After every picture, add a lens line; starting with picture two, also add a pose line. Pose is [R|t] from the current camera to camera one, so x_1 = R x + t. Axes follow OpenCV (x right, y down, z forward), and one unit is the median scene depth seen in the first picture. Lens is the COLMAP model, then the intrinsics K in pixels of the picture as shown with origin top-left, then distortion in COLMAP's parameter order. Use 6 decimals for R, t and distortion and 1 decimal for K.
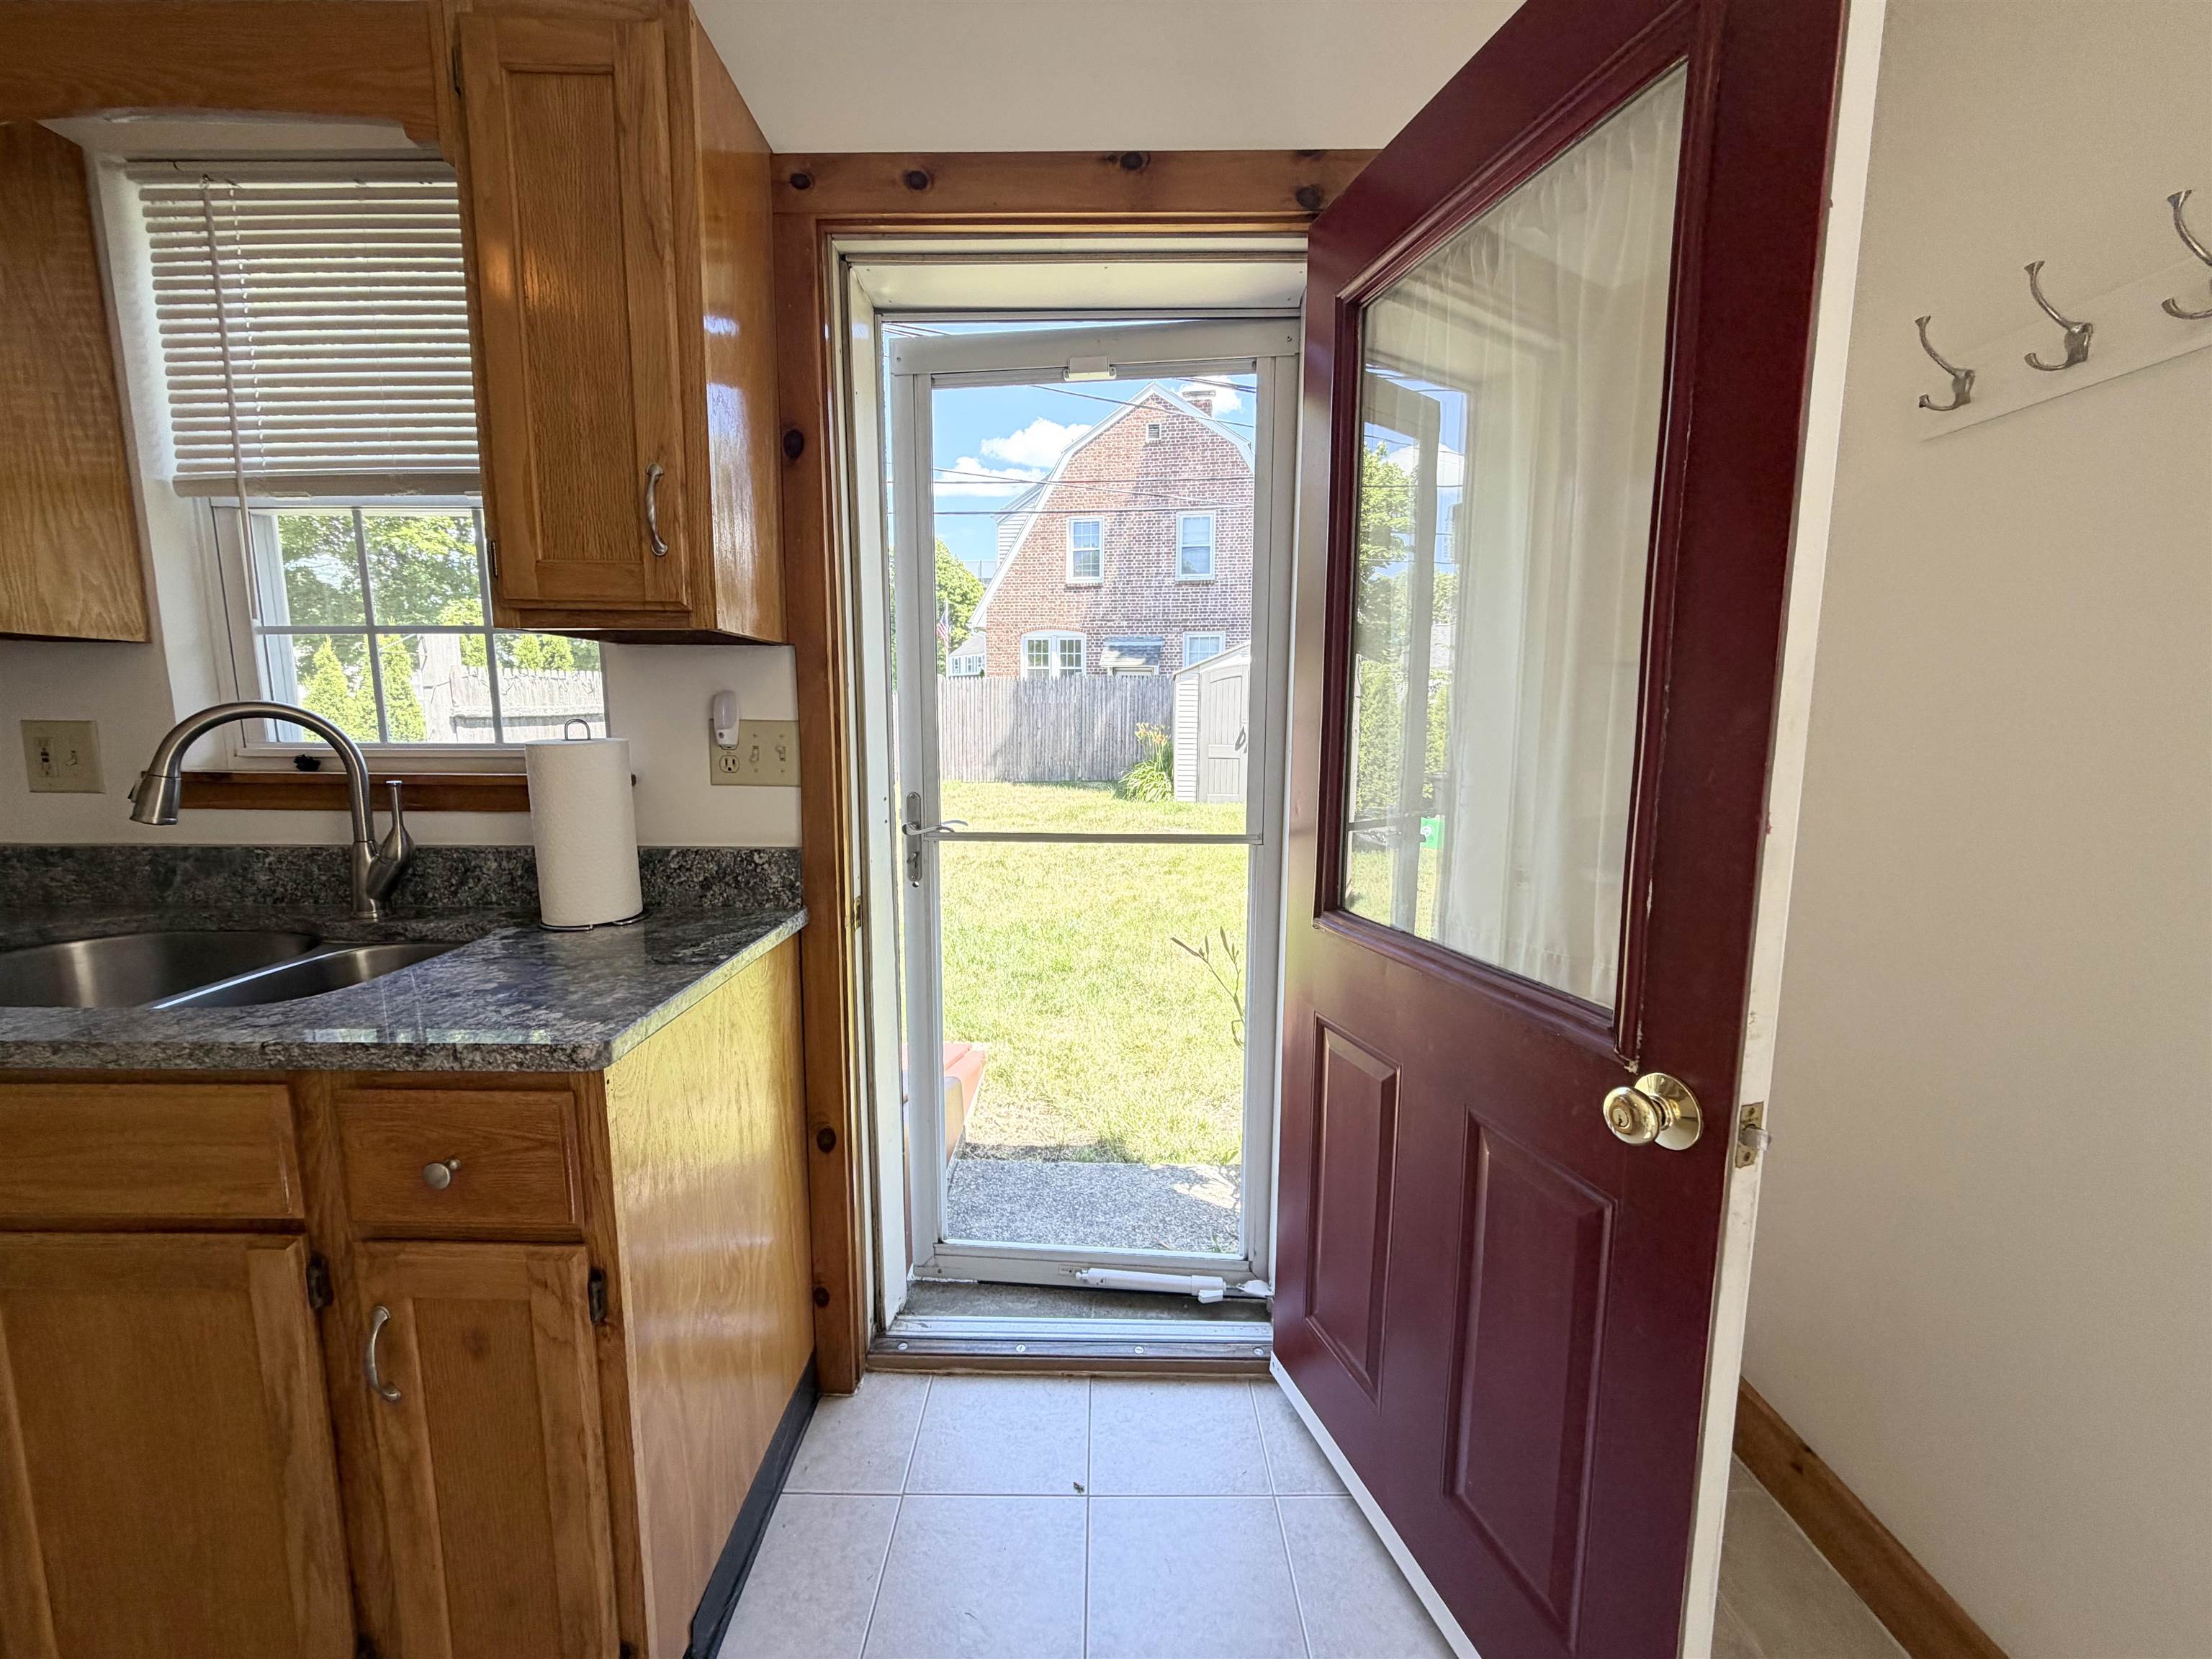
lens RADIAL K [[884.0, 0, 1098.5], [0, 884.0, 831.0], [0, 0, 1]] dist [-0.000634, 0.000247]
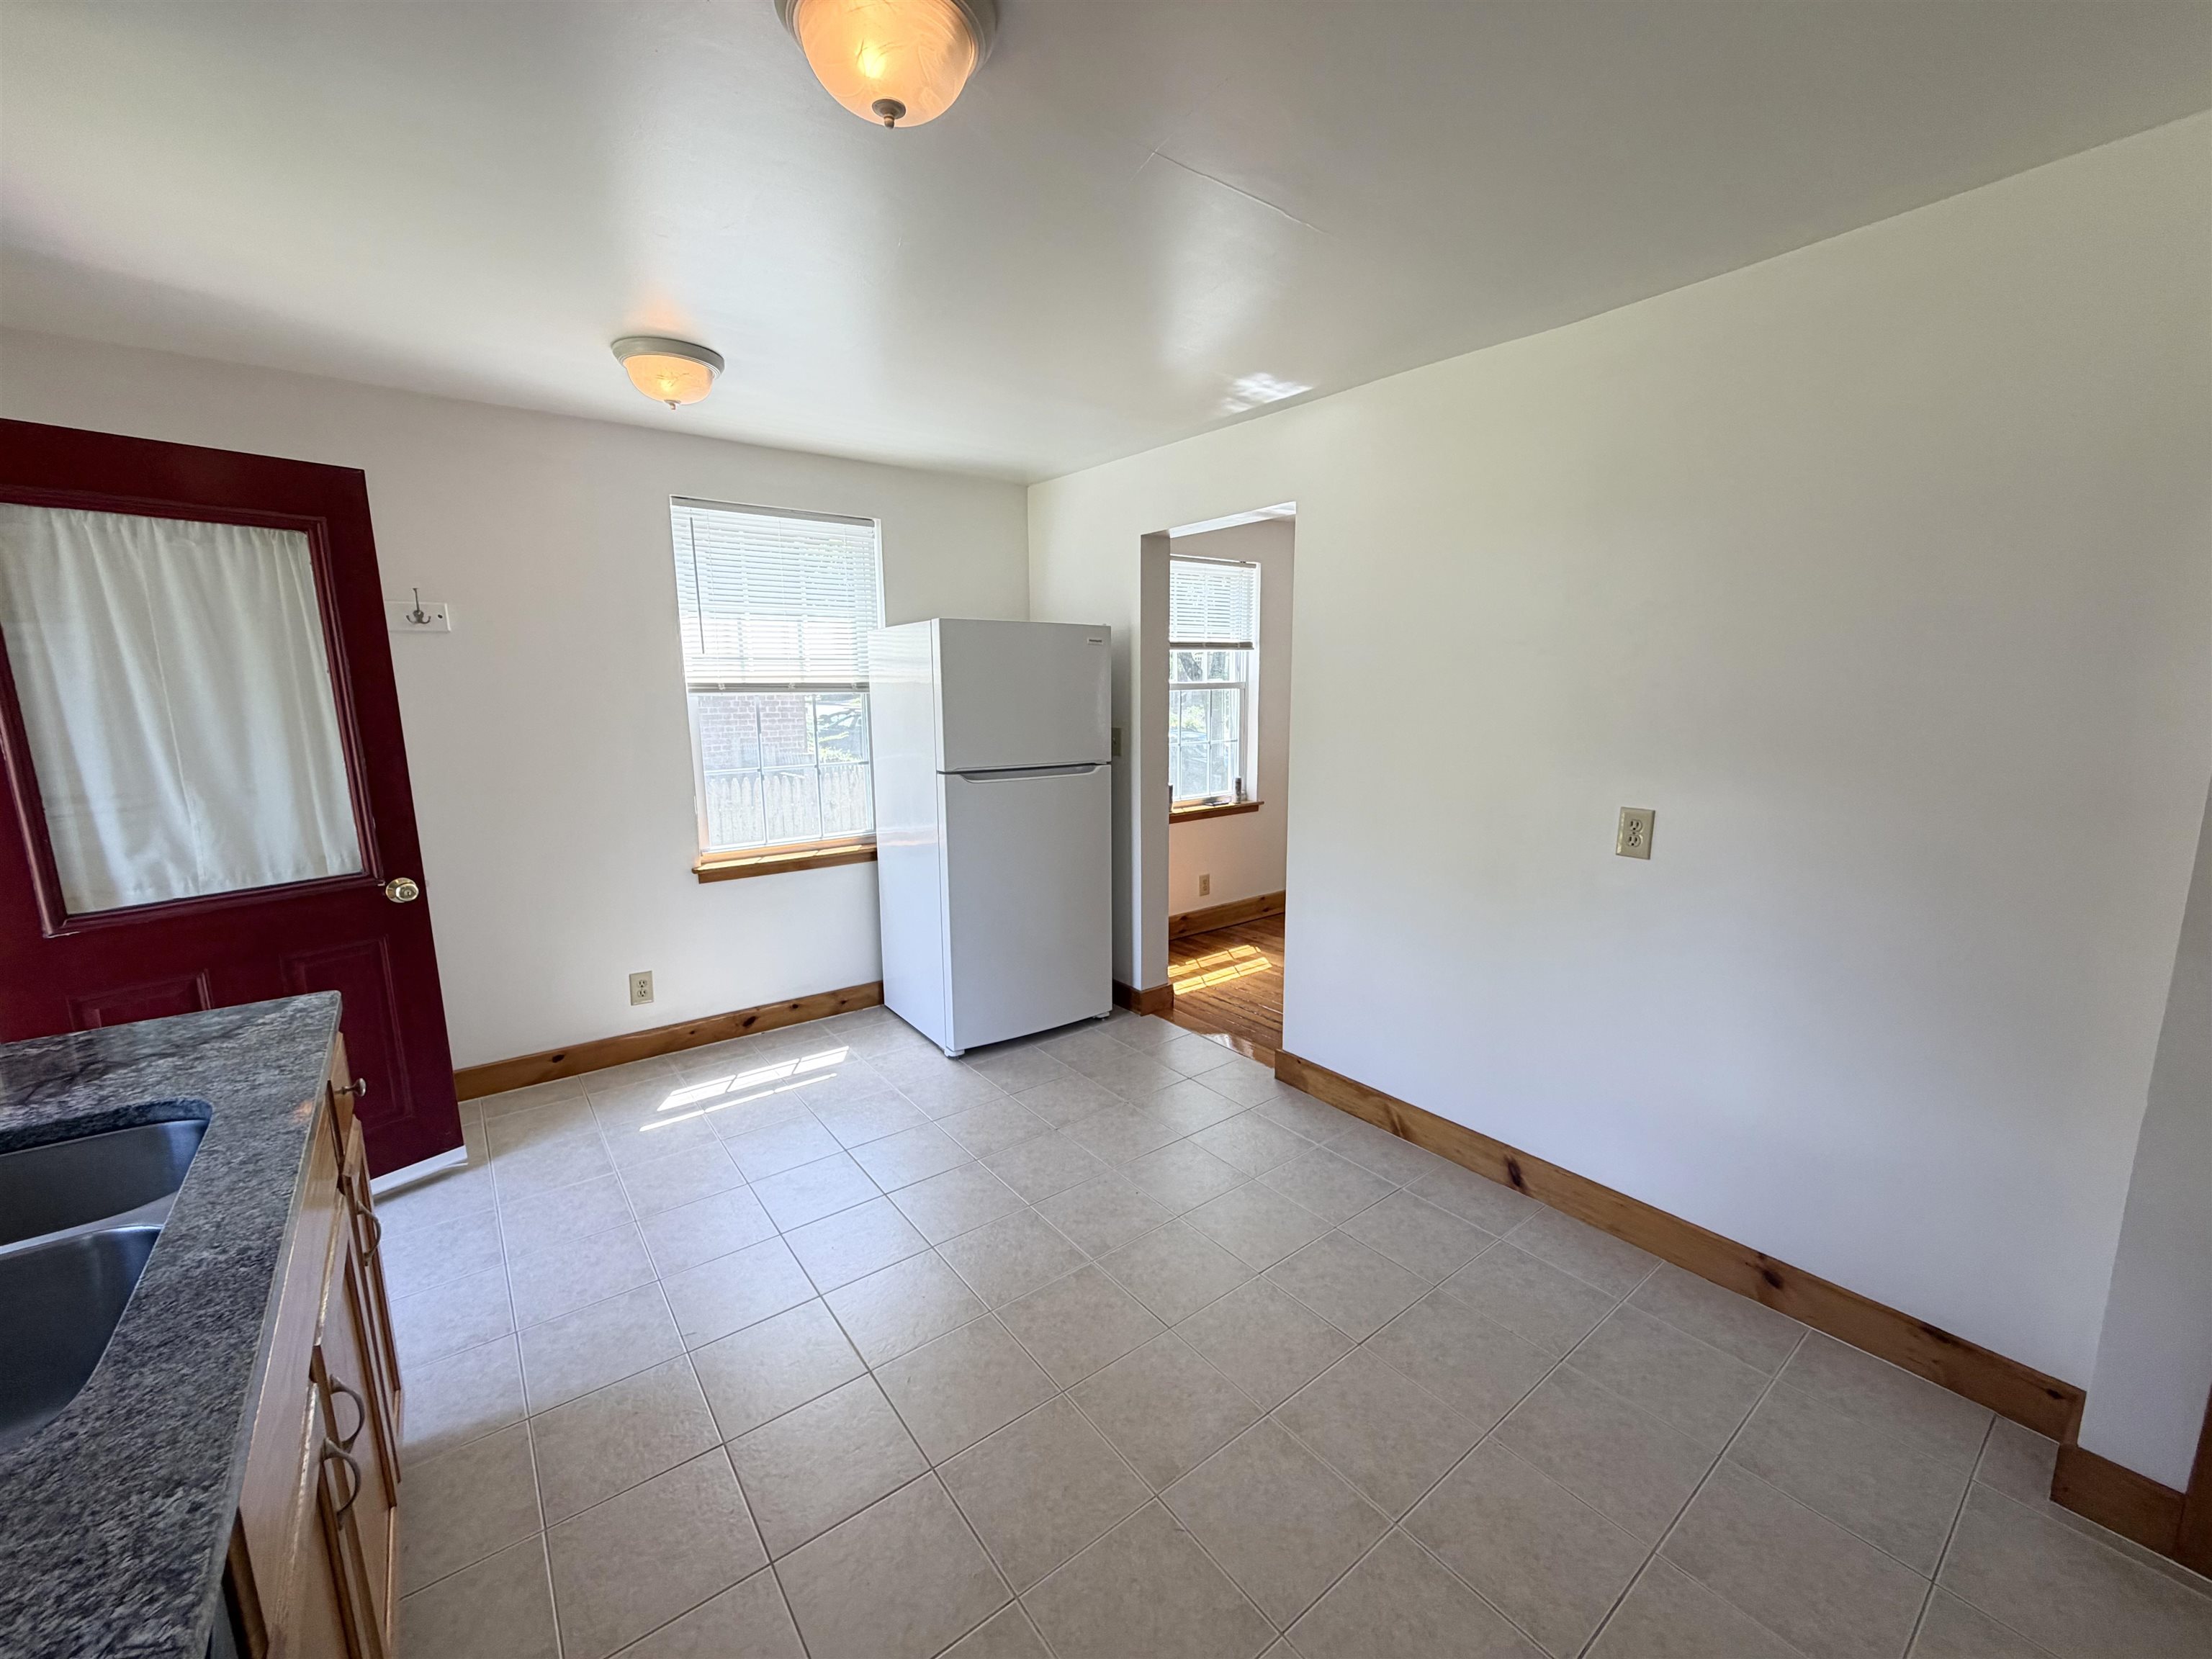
lens RADIAL K [[884.0, 0, 1098.5], [0, 884.0, 831.0], [0, 0, 1]] dist [-0.000634, 0.000247]
pose [[-0.613954, -0.138442, 0.777106, -1.421683], [0.109898, 0.959919, 0.257835, -0.177401], [-0.781654, 0.243701, -0.574132, 0.375856]]
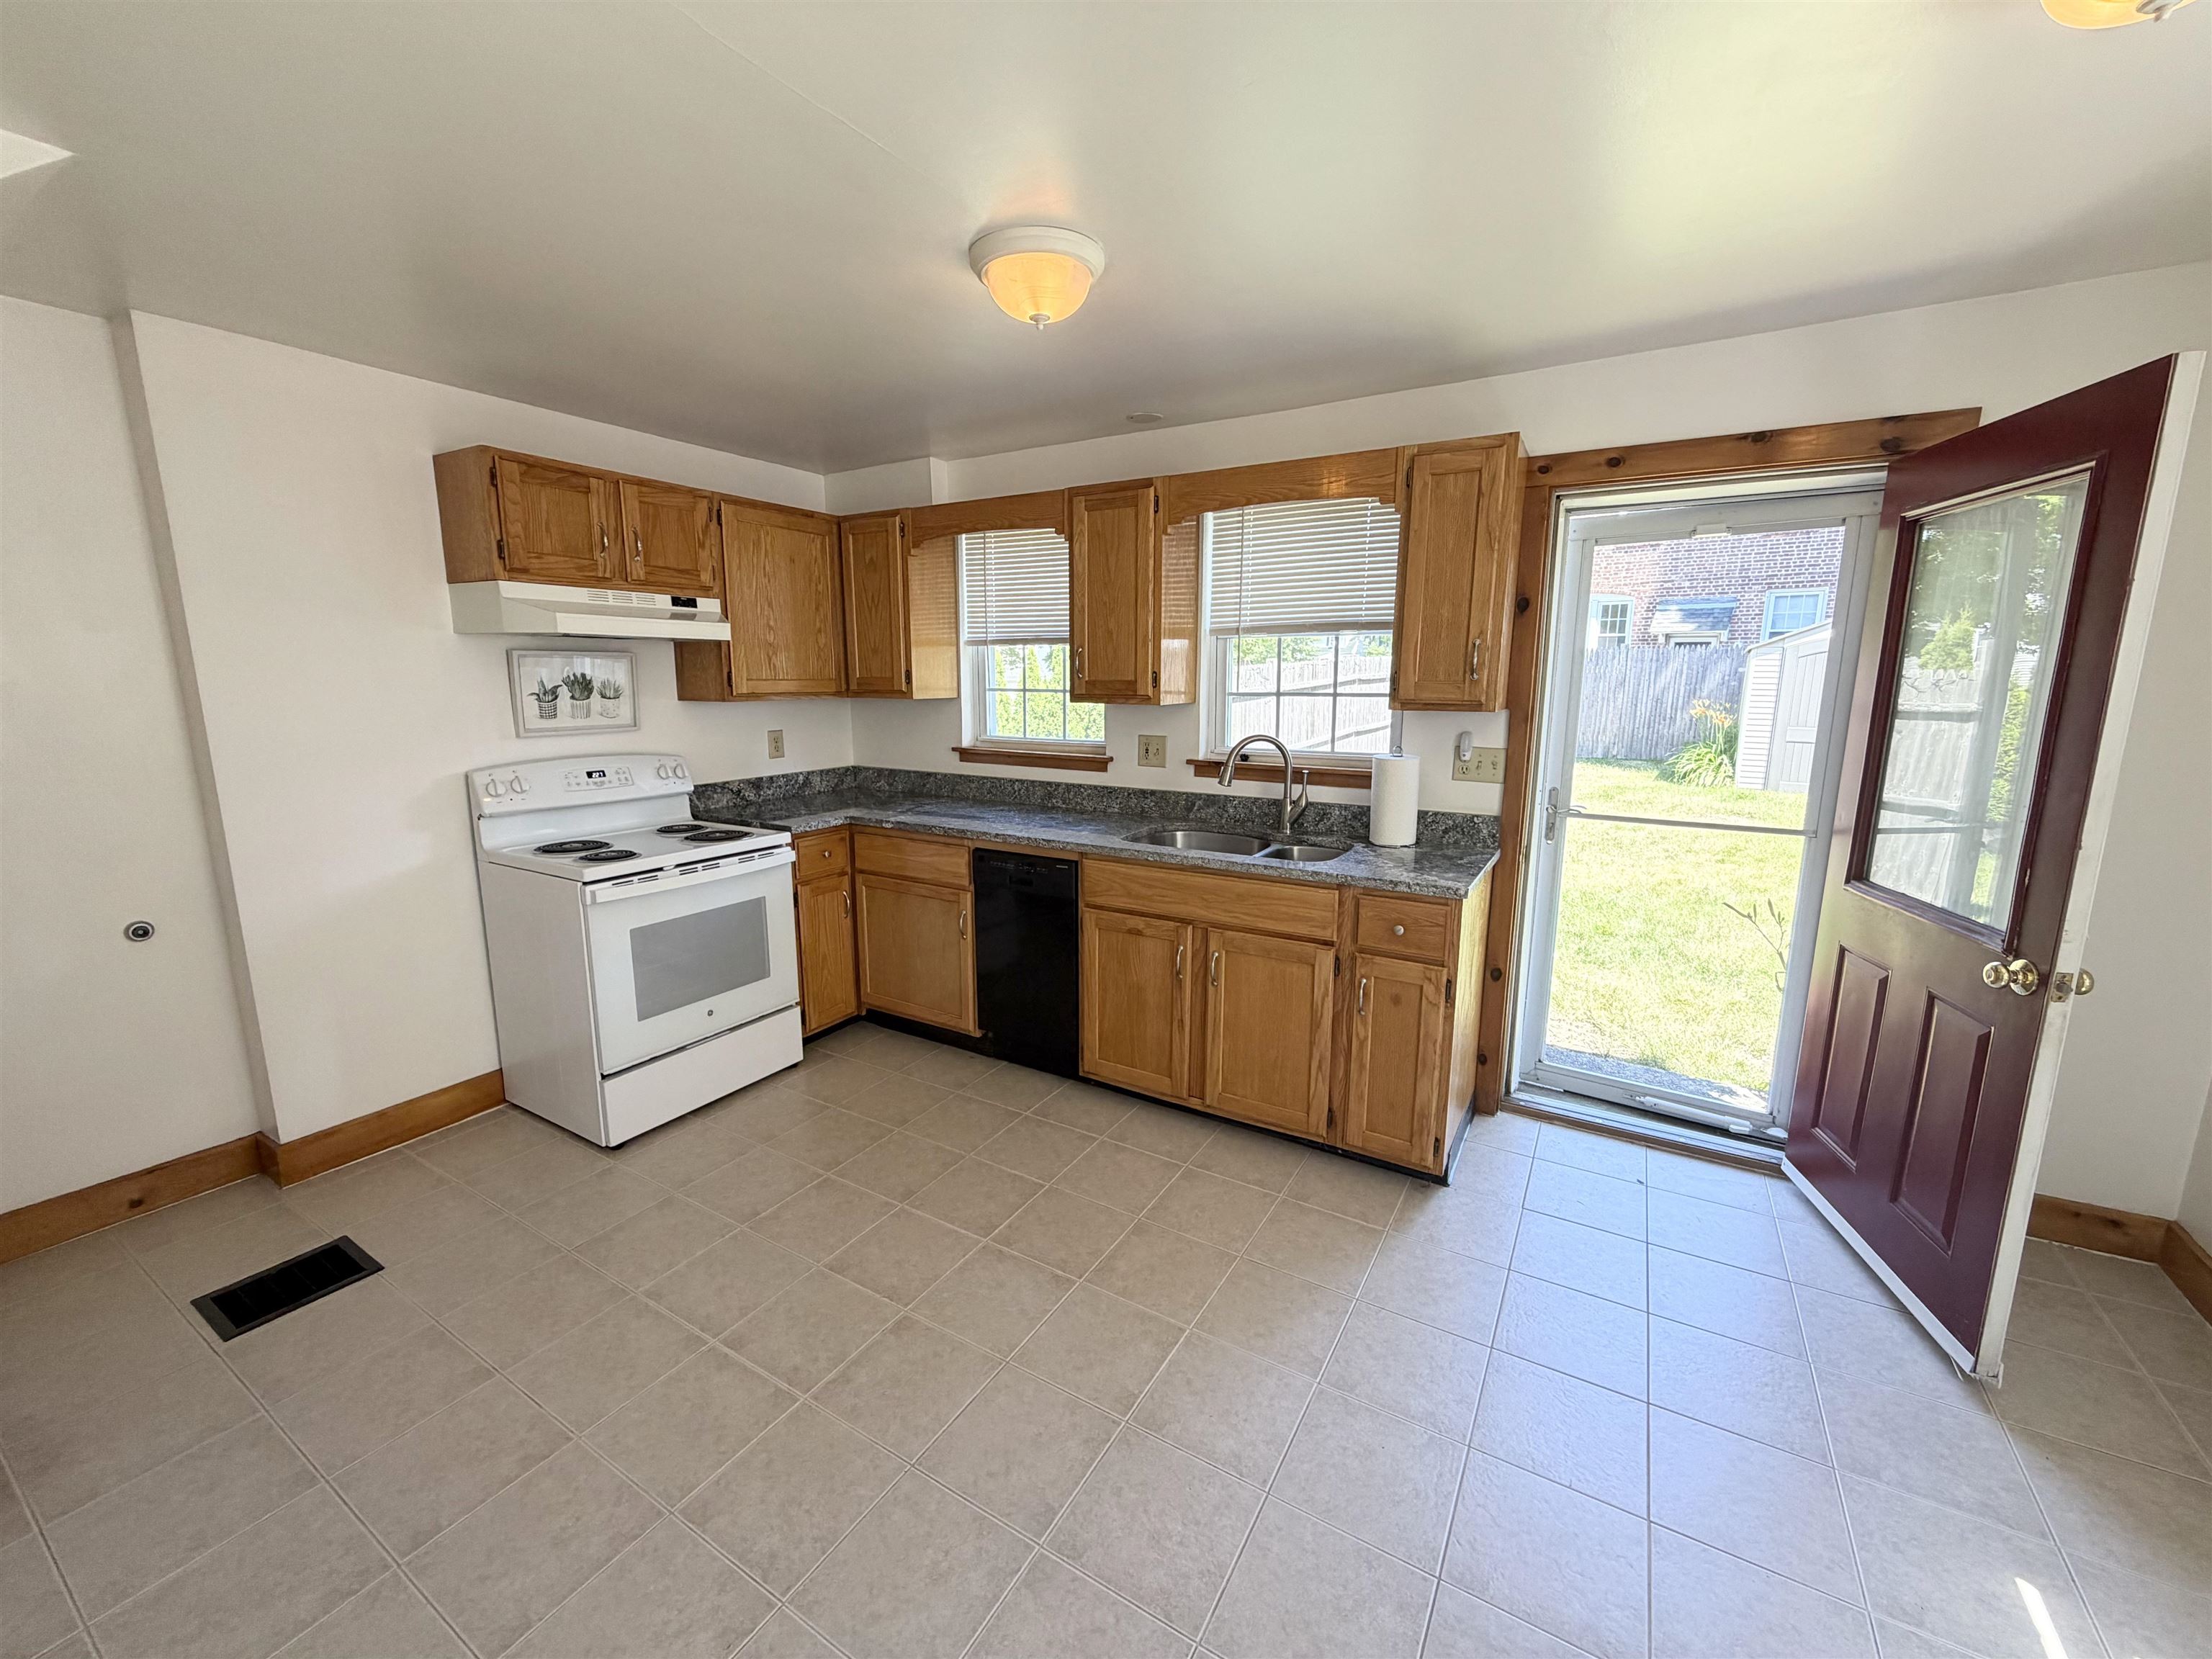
lens RADIAL K [[884.0, 0, 1098.5], [0, 884.0, 831.0], [0, 0, 1]] dist [-0.000634, 0.000247]
pose [[0.859071, 0.087692, -0.504289, -0.101382], [-0.065771, 0.995960, 0.061145, -0.006971], [0.507613, -0.019360, 0.861367, -0.885260]]
